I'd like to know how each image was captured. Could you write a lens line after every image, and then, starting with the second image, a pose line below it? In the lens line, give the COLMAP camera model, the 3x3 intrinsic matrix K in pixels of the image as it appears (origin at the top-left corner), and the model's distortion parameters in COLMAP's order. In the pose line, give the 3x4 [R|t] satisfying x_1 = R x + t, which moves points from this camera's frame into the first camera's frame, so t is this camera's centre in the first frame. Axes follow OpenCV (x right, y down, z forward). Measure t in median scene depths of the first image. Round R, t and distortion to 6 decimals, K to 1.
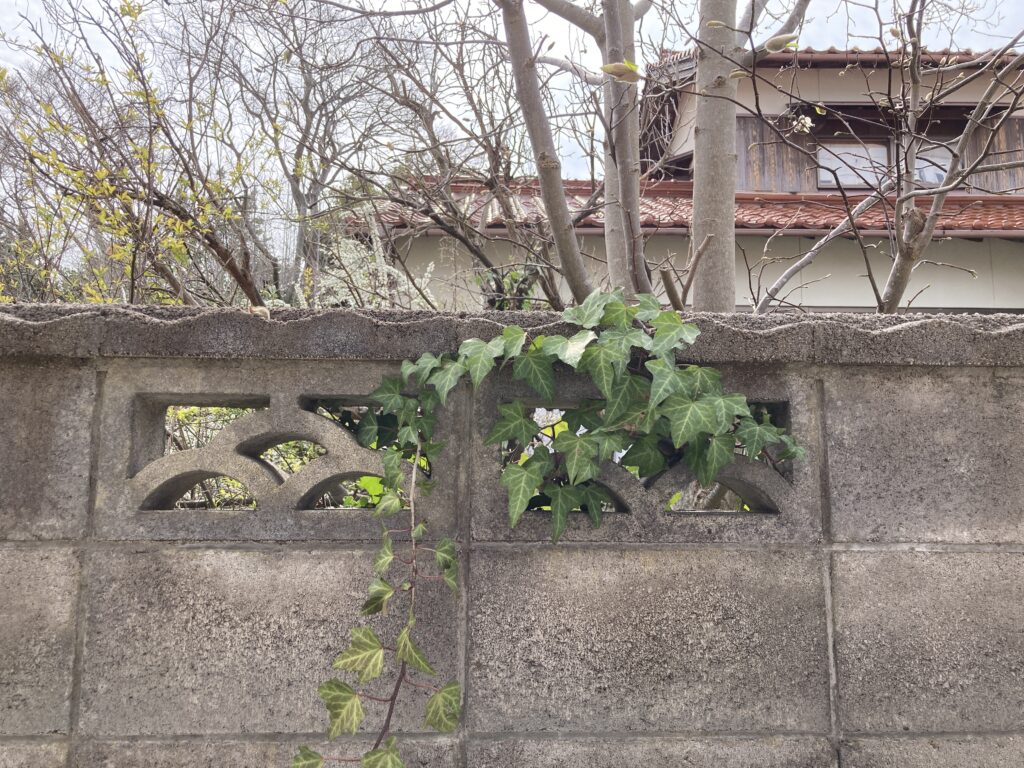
lens RADIAL K [[841.9, 0, 507.6], [0, 841.9, 378.6], [0, 0, 1]] dist [0.009488, 0.001167]
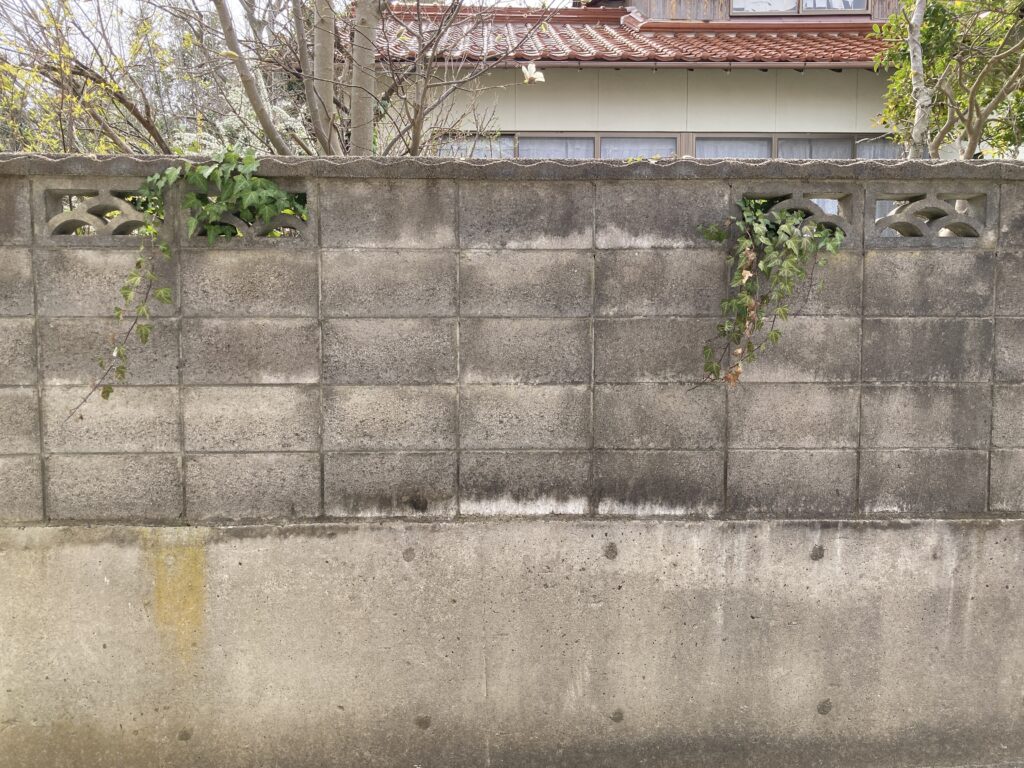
lens RADIAL K [[841.9, 0, 518.3], [0, 841.9, 386.3], [0, 0, 1]] dist [0.009488, 0.001167]
pose [[0.999969, -0.005115, 0.006045, 0.998857], [0.003712, 0.977097, 0.212761, 0.062443], [-0.006995, -0.212732, 0.977086, -1.683719]]
